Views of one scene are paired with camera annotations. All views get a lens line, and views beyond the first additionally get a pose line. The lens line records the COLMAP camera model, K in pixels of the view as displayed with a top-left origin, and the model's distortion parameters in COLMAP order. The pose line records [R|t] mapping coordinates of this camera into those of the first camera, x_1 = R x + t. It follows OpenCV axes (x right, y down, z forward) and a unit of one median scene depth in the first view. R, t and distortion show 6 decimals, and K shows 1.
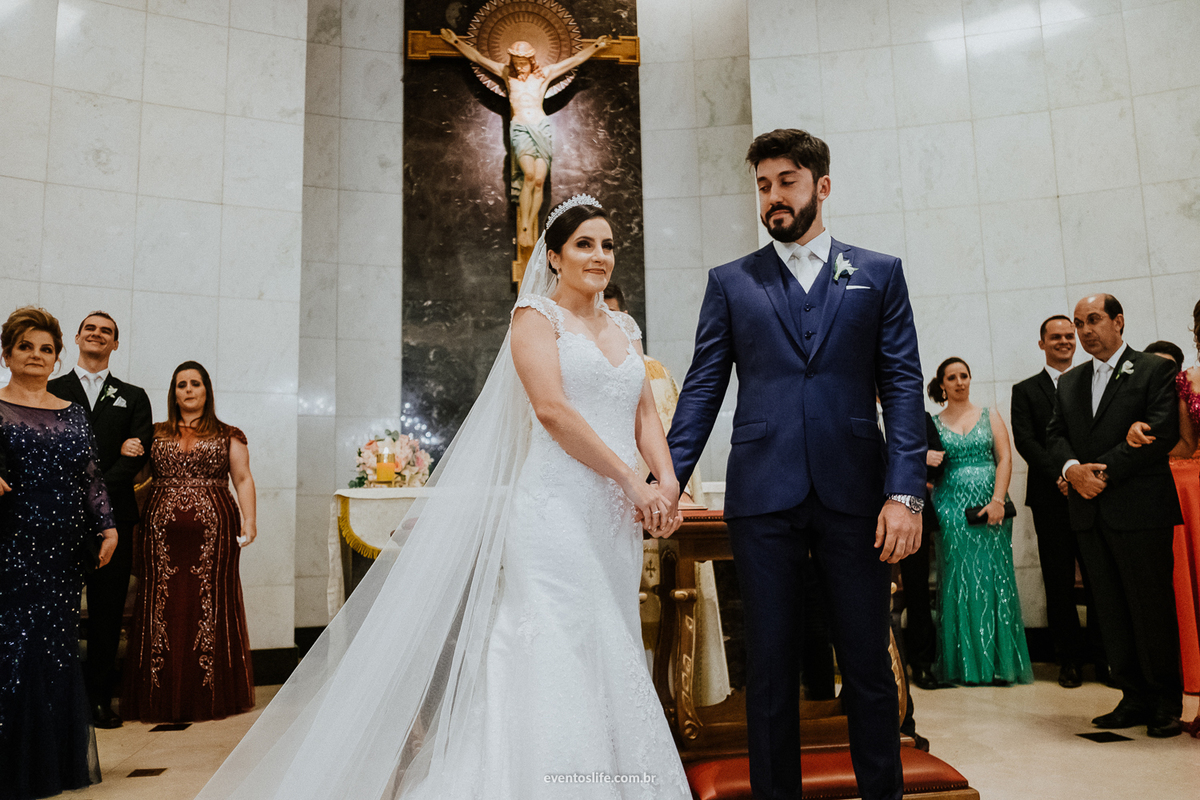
lens RADIAL K [[966.1, 0, 598.9], [0, 966.1, 401.5], [0, 0, 1]] dist [-0.034528, 0.017126]
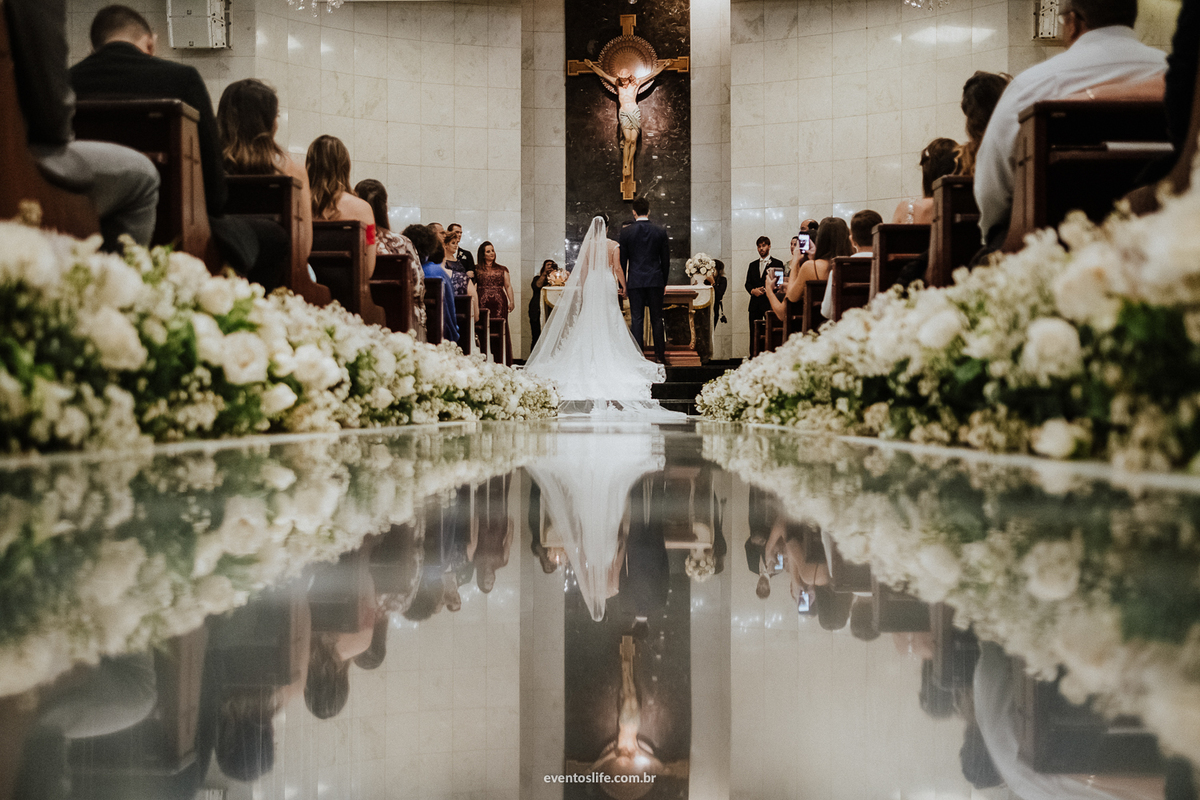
lens RADIAL K [[1182.8, 0, 590.8], [0, 1182.8, 391.7], [0, 0, 1]] dist [0.035671, 0.000000]
pose [[0.981781, 0.023040, -0.188615, 0.311741], [0.002085, 0.991256, 0.131939, -0.039418], [0.190005, -0.129928, 0.973148, -1.395504]]
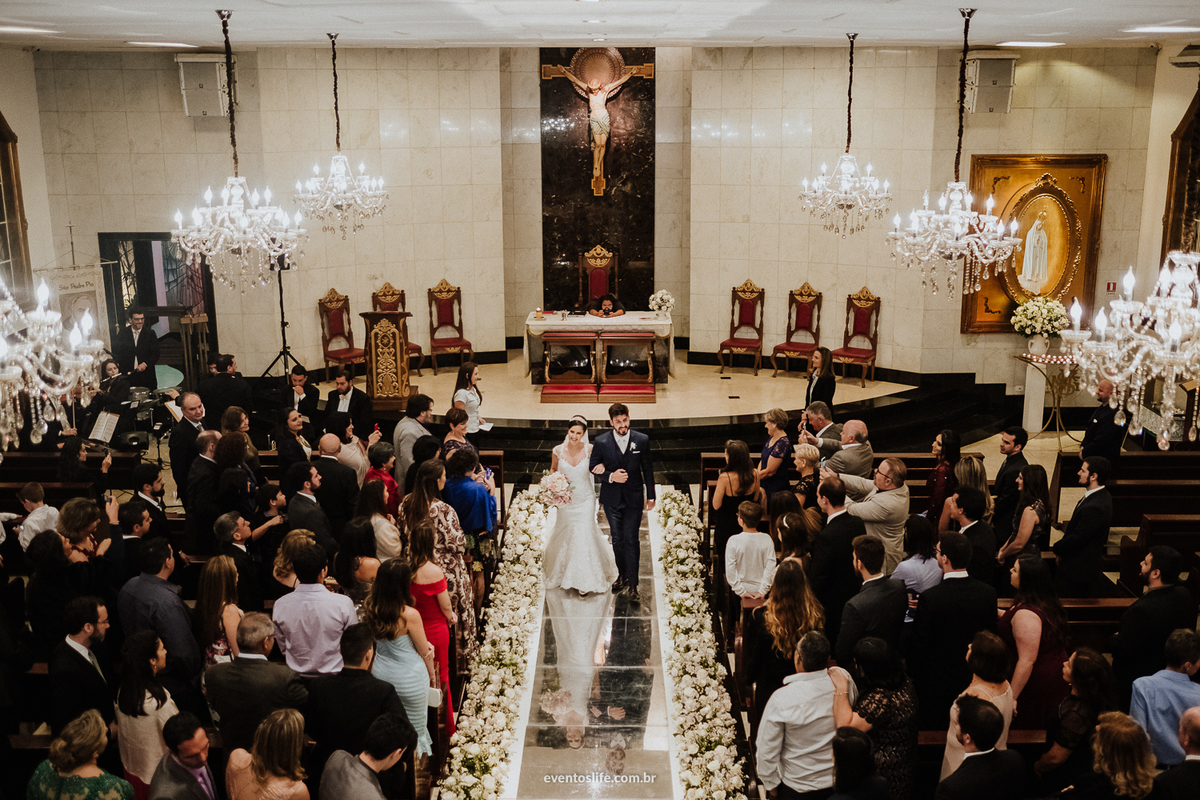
lens RADIAL K [[1182.8, 0, 603.9], [0, 1182.8, 398.4], [0, 0, 1]] dist [0.035671, 0.000000]
pose [[0.988637, 0.054369, -0.140148, 0.333541], [-0.001729, 0.936354, 0.351053, -0.609807], [0.150315, -0.346821, 0.925808, -1.609868]]
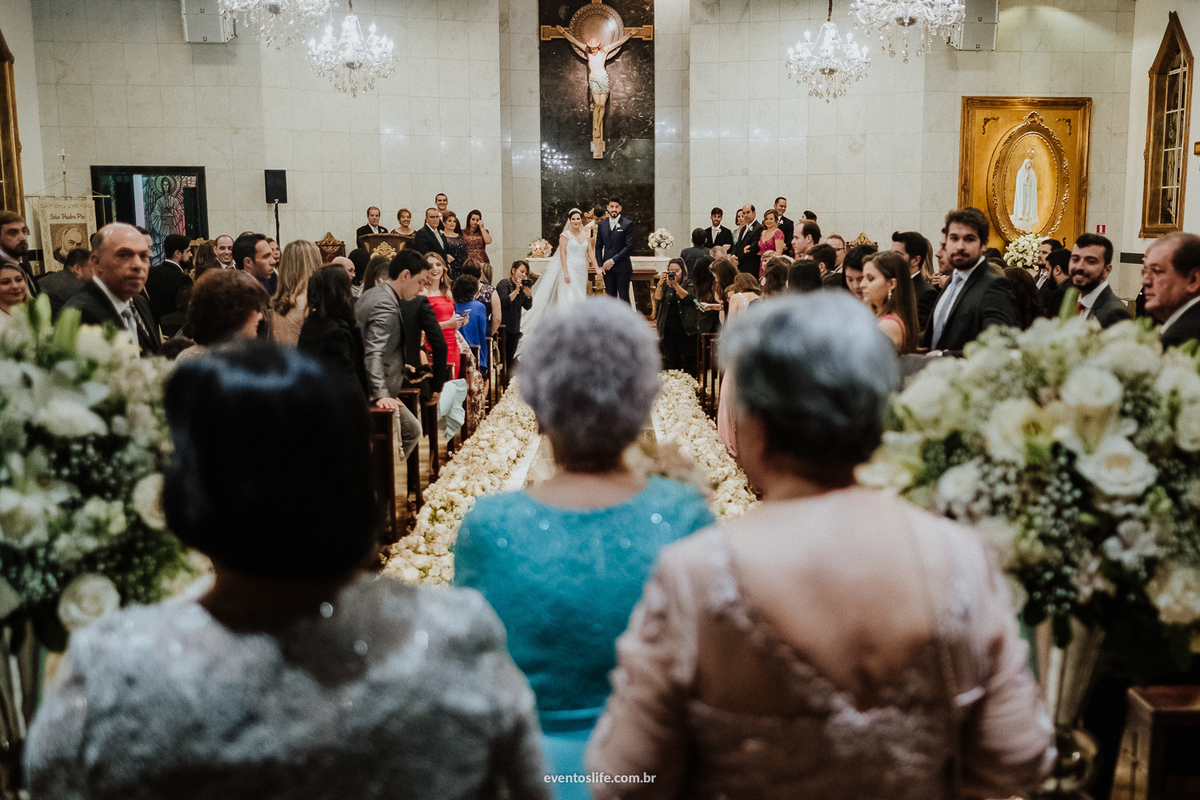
lens RADIAL K [[1330.3, 0, 666.2], [0, 1330.3, 447.0], [0, 0, 1]] dist [0.044095, 0.000000]
pose [[0.994304, 0.040965, -0.098393, 0.393507], [-0.011699, 0.959554, 0.281282, -0.326126], [0.105936, -0.278528, 0.954568, -1.987755]]
